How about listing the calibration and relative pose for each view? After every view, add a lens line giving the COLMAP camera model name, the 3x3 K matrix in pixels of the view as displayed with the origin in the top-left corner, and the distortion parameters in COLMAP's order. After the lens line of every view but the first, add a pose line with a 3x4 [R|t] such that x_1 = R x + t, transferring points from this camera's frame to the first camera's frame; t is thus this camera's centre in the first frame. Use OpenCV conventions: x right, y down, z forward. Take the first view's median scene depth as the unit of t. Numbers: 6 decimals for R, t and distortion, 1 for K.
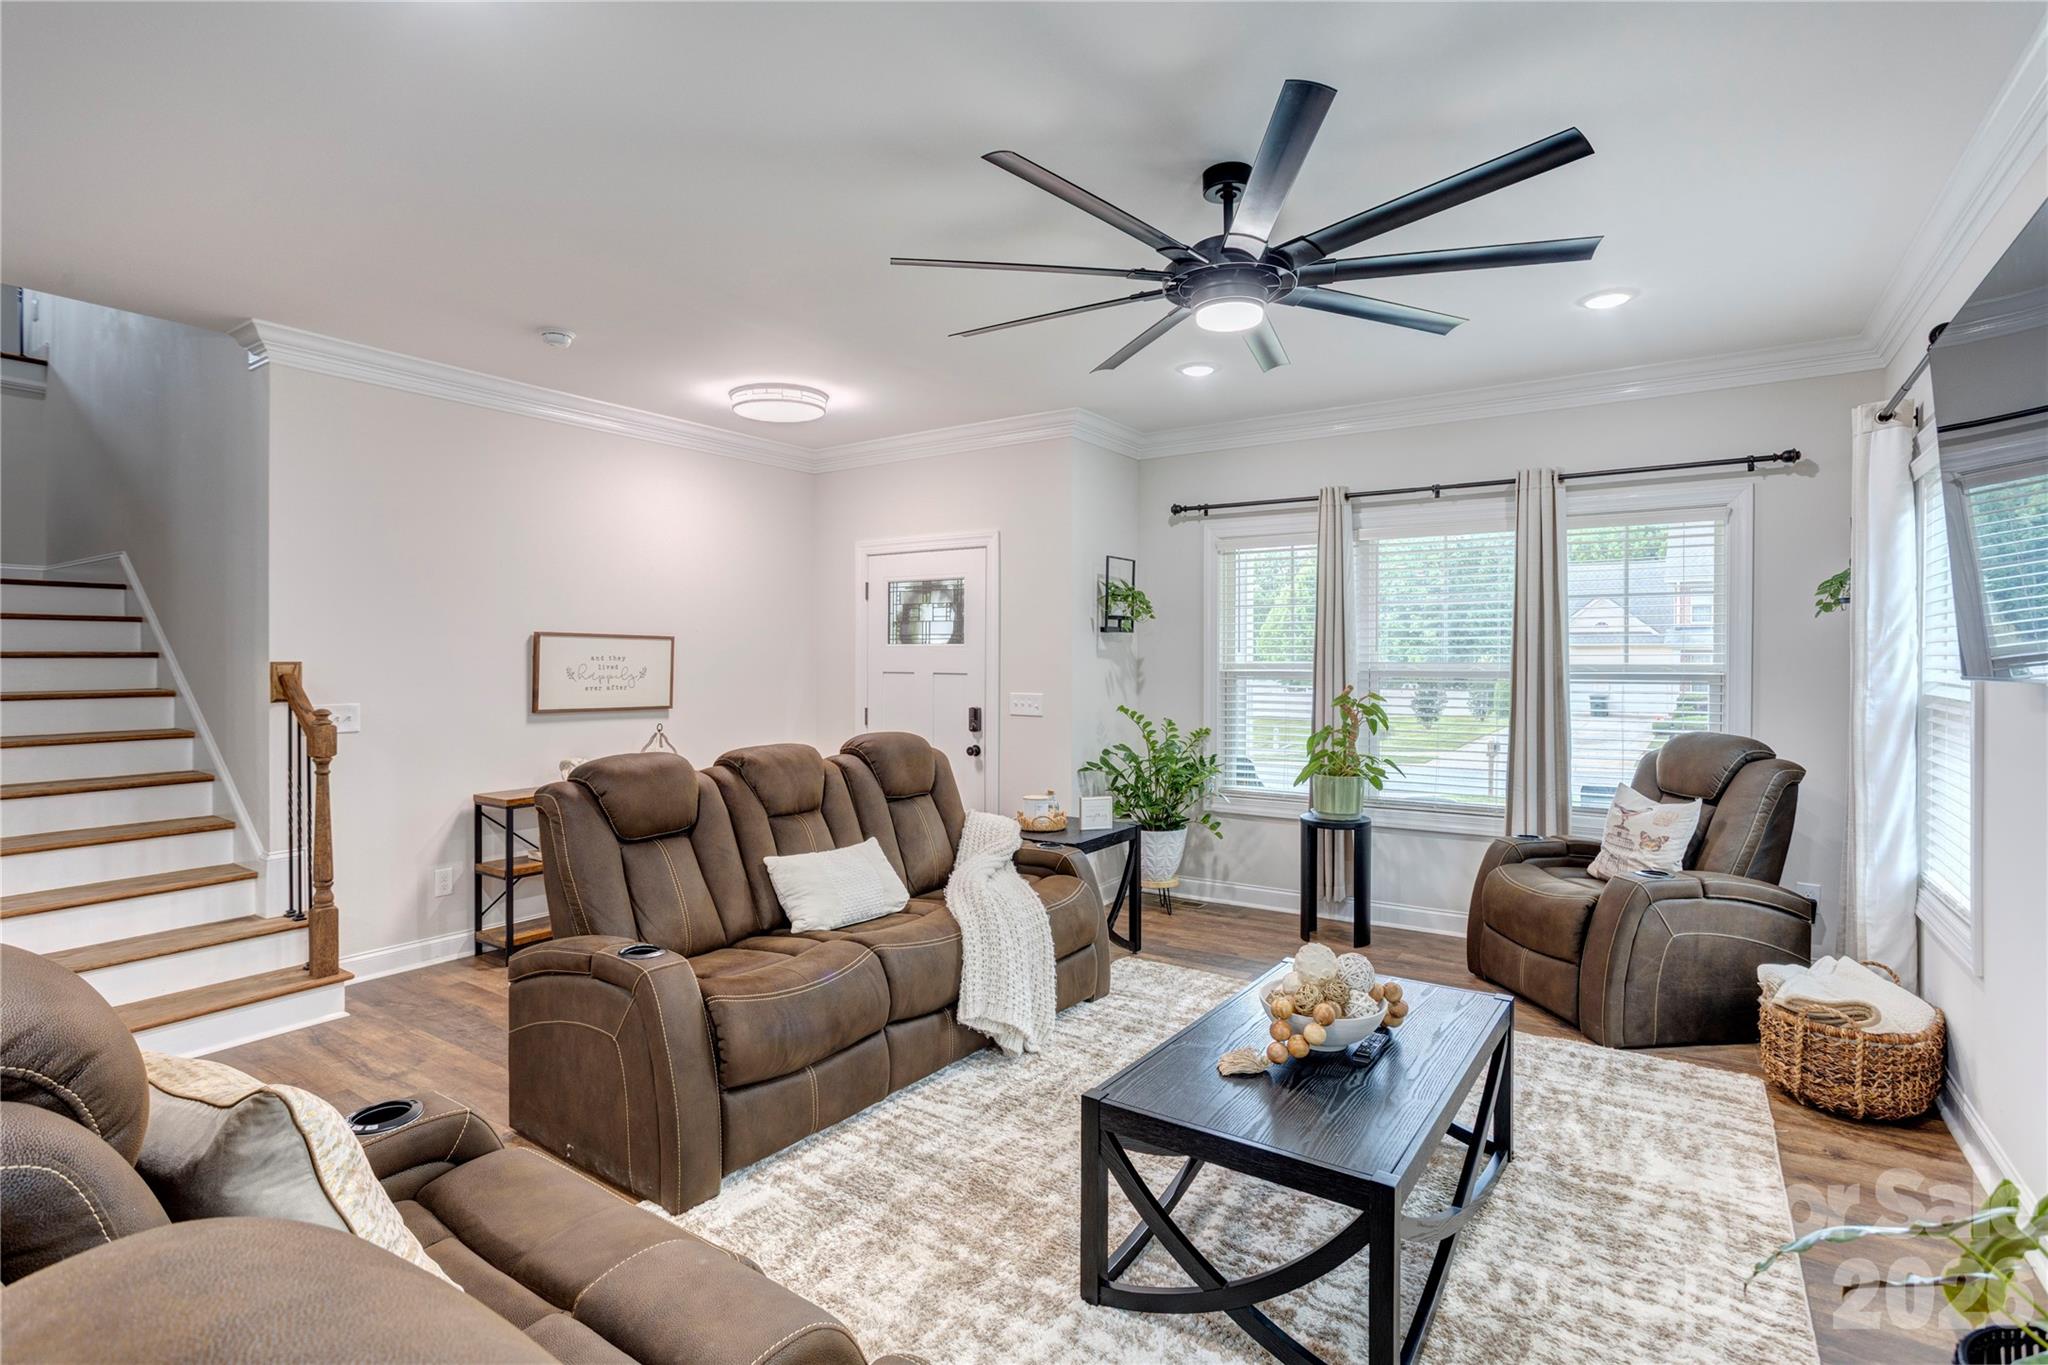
lens RADIAL K [[1012.1, 0, 1027.0], [0, 1012.1, 666.9], [0, 0, 1]] dist [-0.044535, 0.022828]
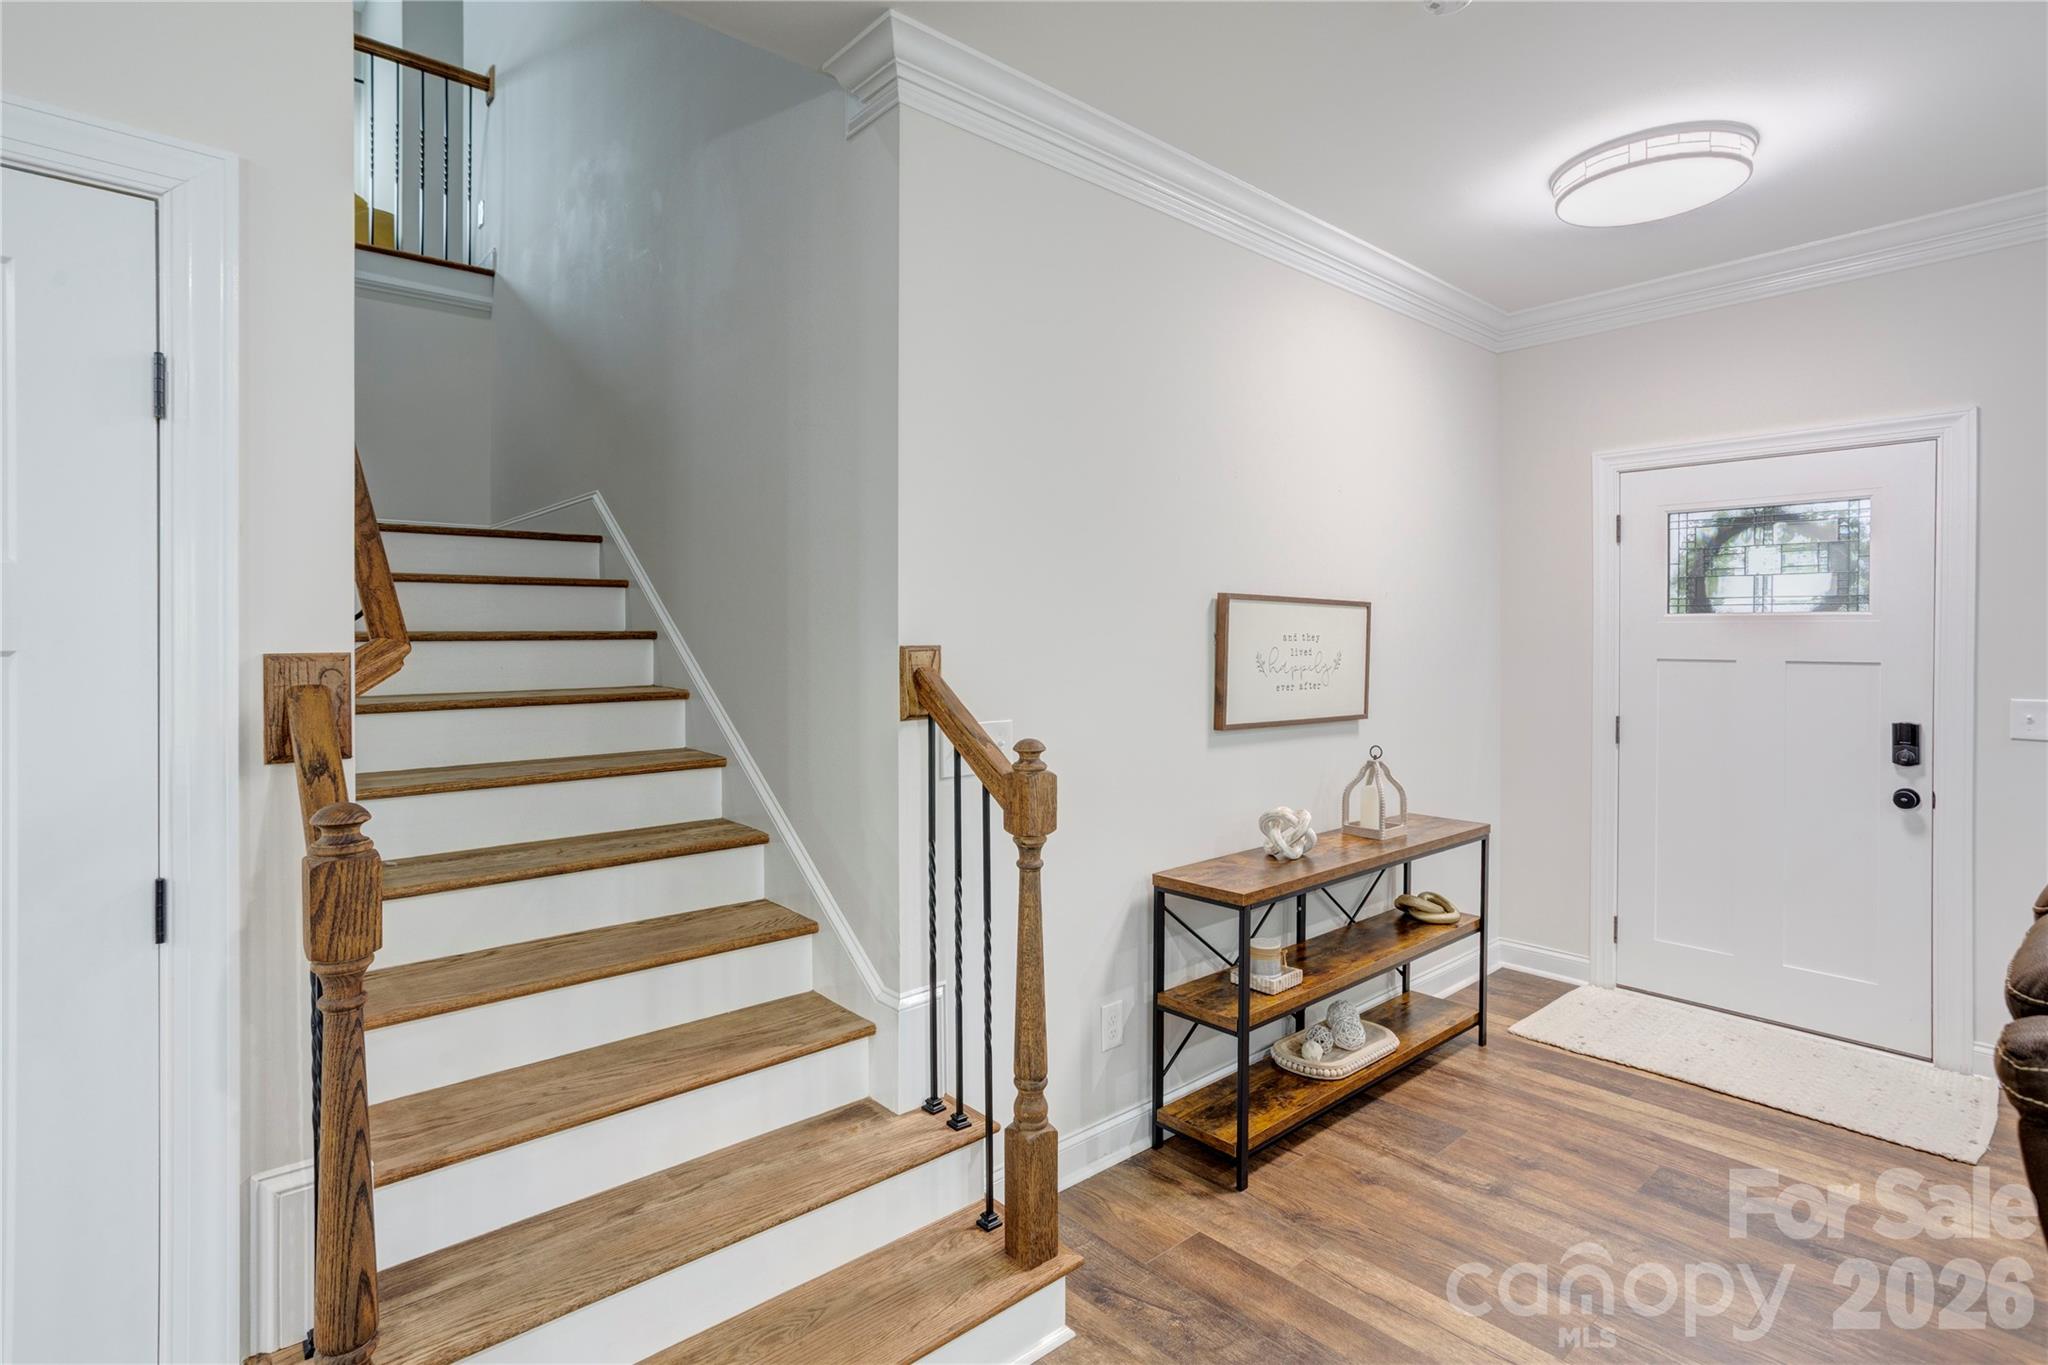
lens RADIAL K [[1017.1, 0, 1023.6], [0, 1017.1, 633.9], [0, 0, 1]] dist [-0.046687, 0.025173]
pose [[0.970214, -0.004765, -0.242204, -0.458324], [0.001623, 0.999912, -0.013173, -0.003369], [0.242246, 0.012388, 0.970136, 0.388131]]
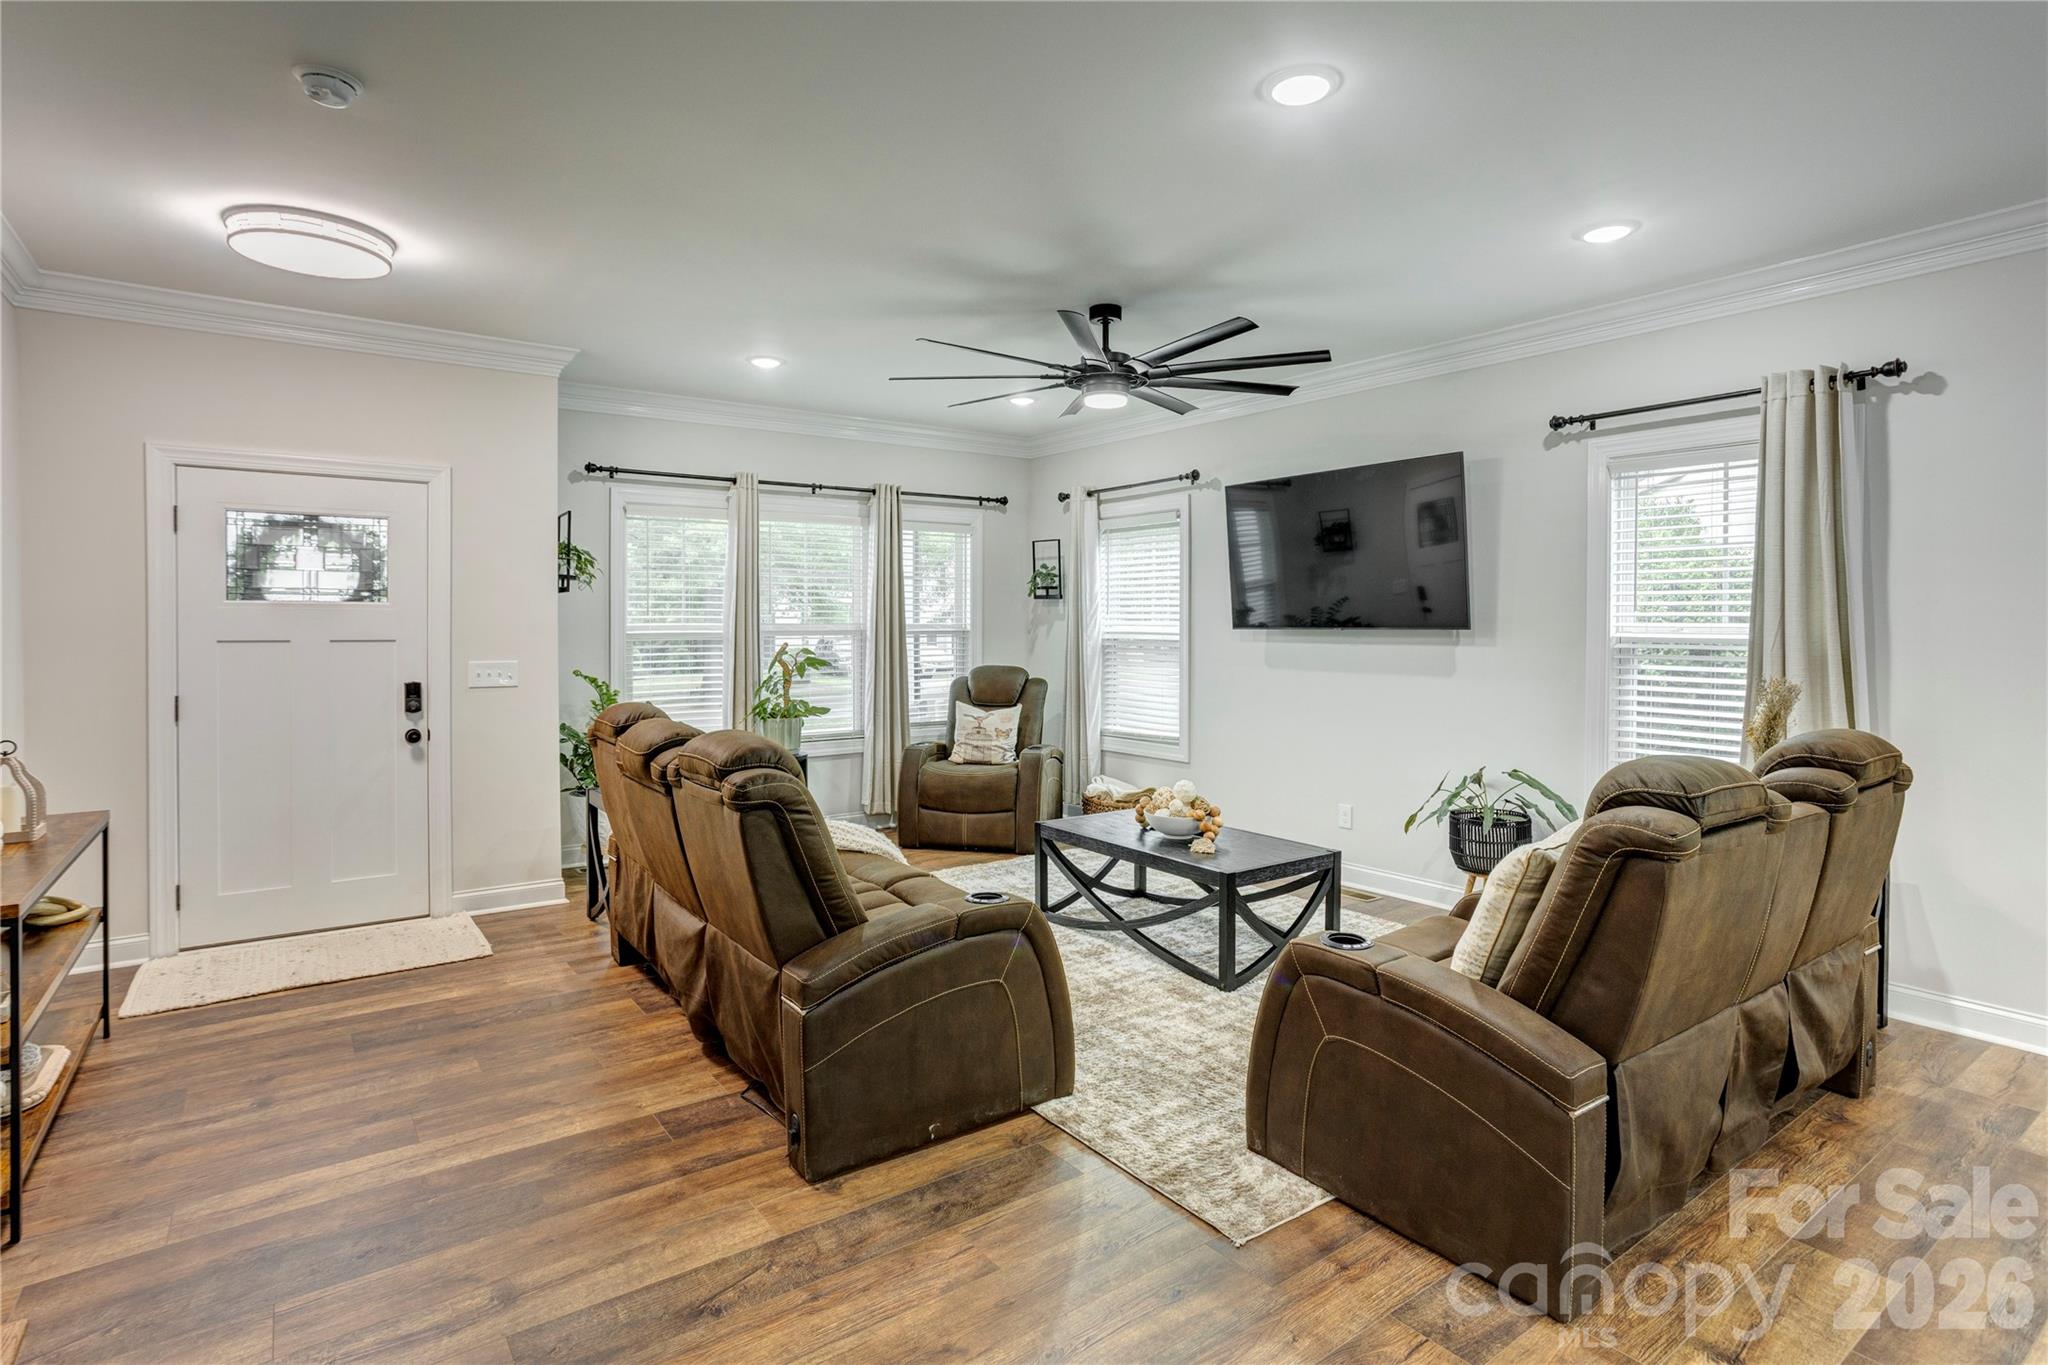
lens RADIAL K [[988.0, 0, 1021.0], [0, 988.0, 641.2], [0, 0, 1]] dist [-0.049193, 0.000081]
pose [[0.319158, -0.023564, 0.947409, -0.715919], [0.011999, 0.999711, 0.020822, -0.002298], [-0.947626, 0.004722, 0.319348, 0.348297]]
